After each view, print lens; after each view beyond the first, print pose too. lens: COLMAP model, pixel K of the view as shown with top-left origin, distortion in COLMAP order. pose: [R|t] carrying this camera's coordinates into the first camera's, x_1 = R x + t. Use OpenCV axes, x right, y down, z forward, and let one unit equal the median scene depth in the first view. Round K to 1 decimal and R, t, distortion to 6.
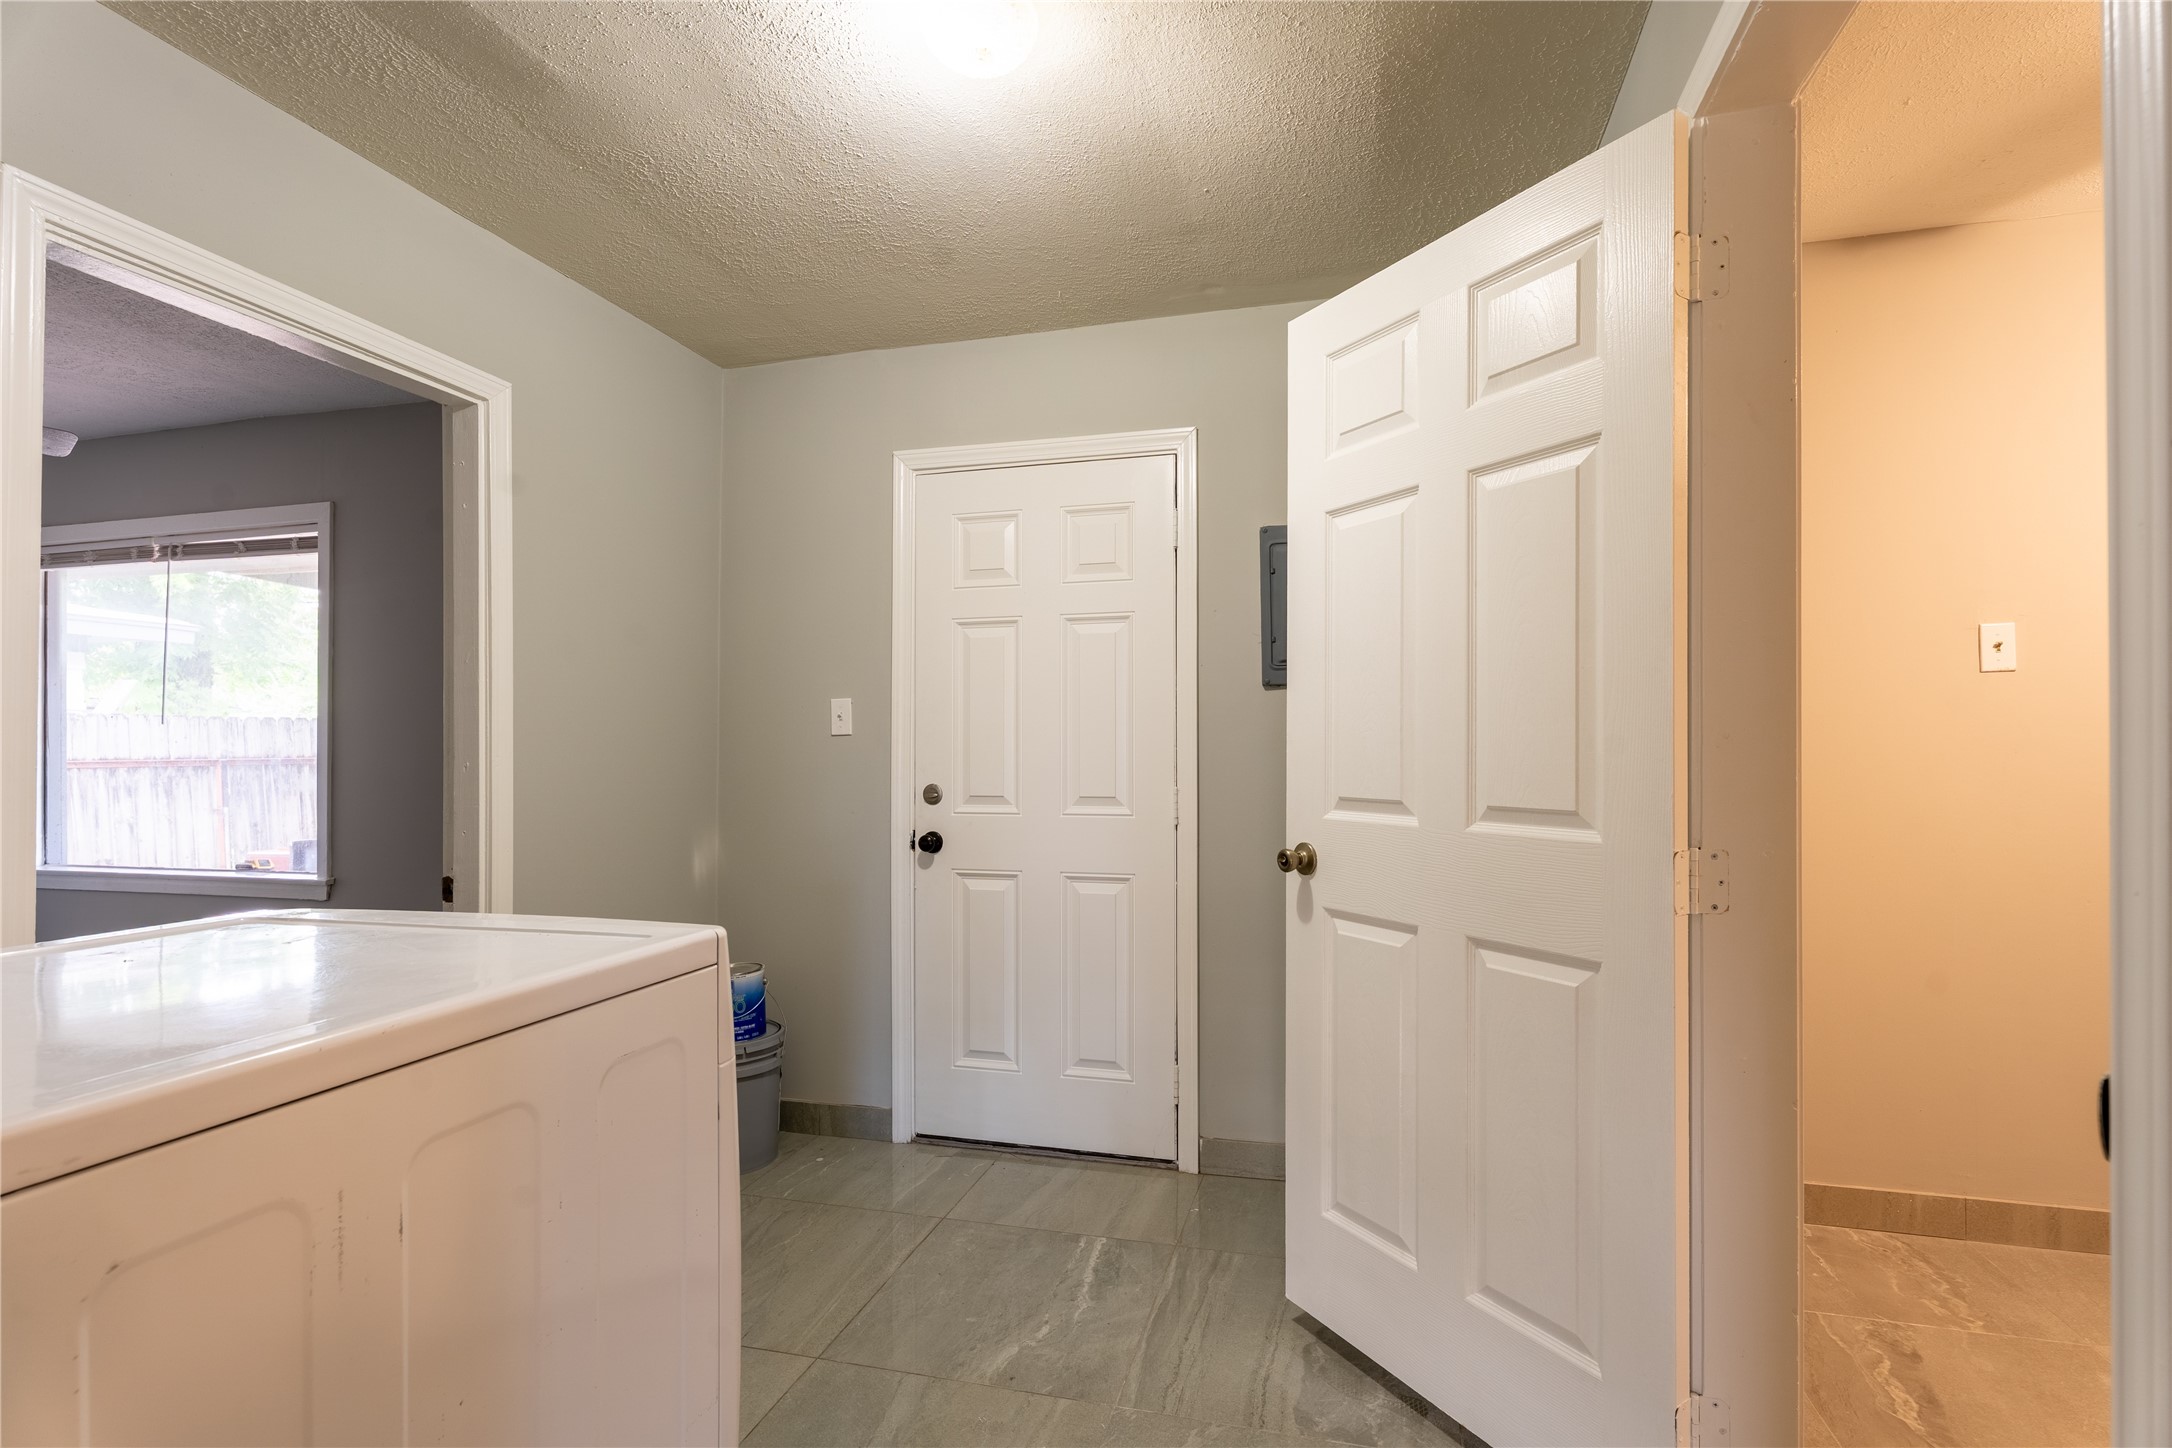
lens RADIAL K [[1038.7, 0, 1092.4], [0, 1038.7, 740.8], [0, 0, 1]] dist [-0.007778, 0.002603]
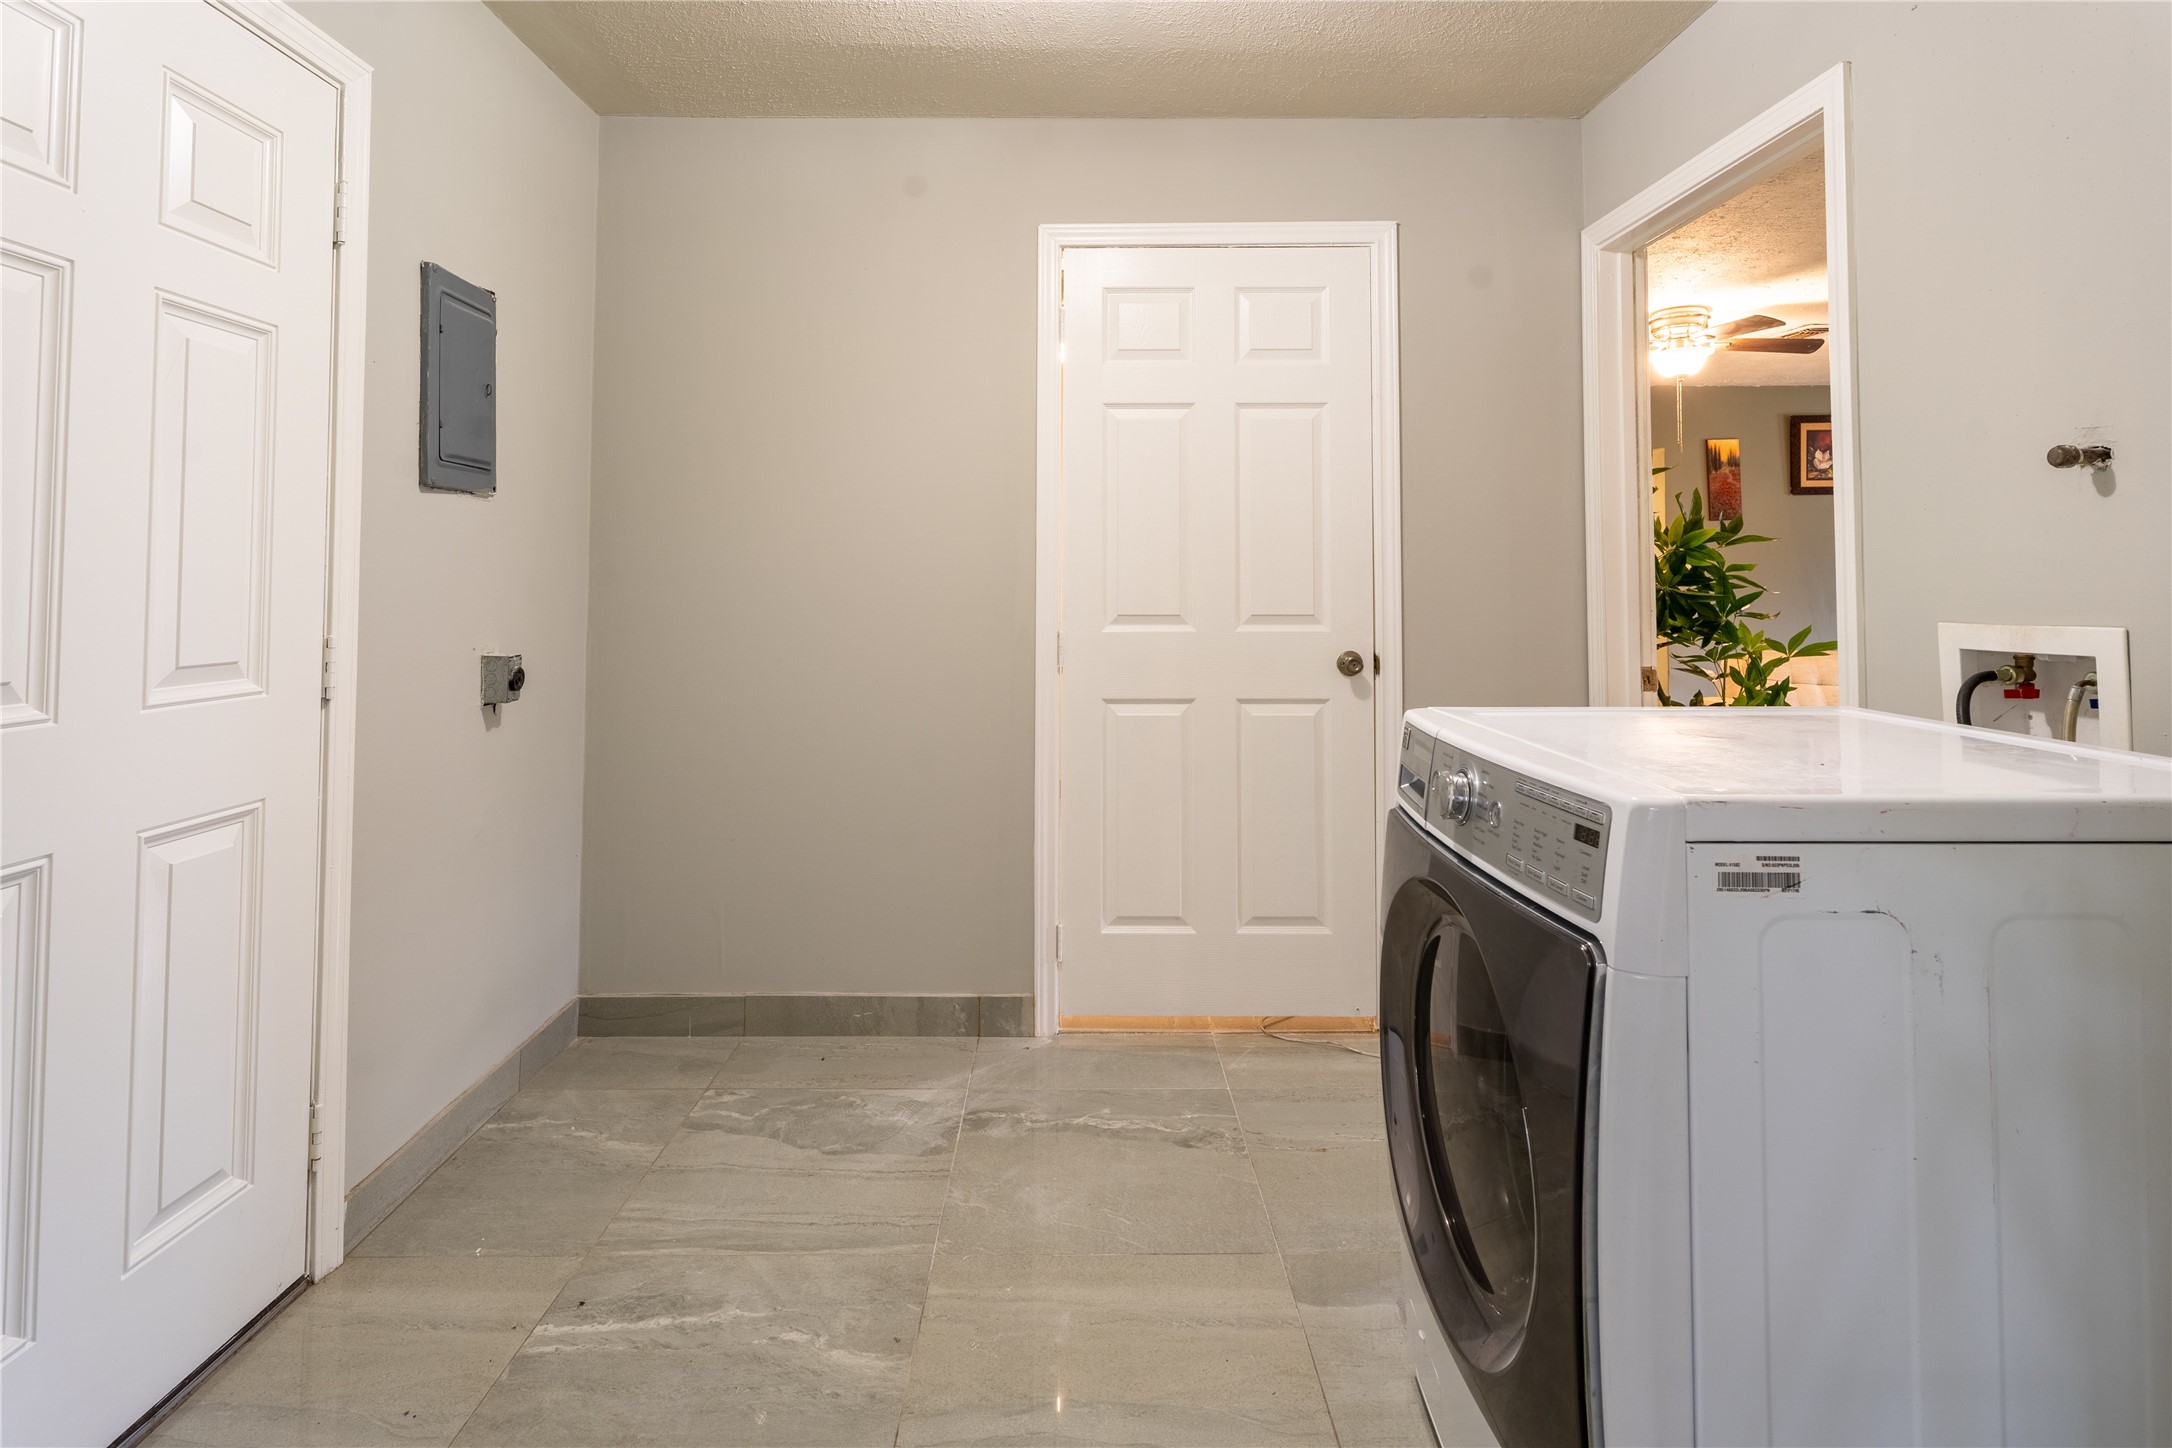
lens RADIAL K [[1038.7, 0, 1087.9], [0, 1038.7, 715.9], [0, 0, 1]] dist [-0.007778, 0.002603]
pose [[-0.284342, -0.126335, 0.950362, -0.811673], [-0.013531, 0.991710, 0.127783, 0.000554], [-0.958627, 0.023475, -0.283695, 1.017824]]
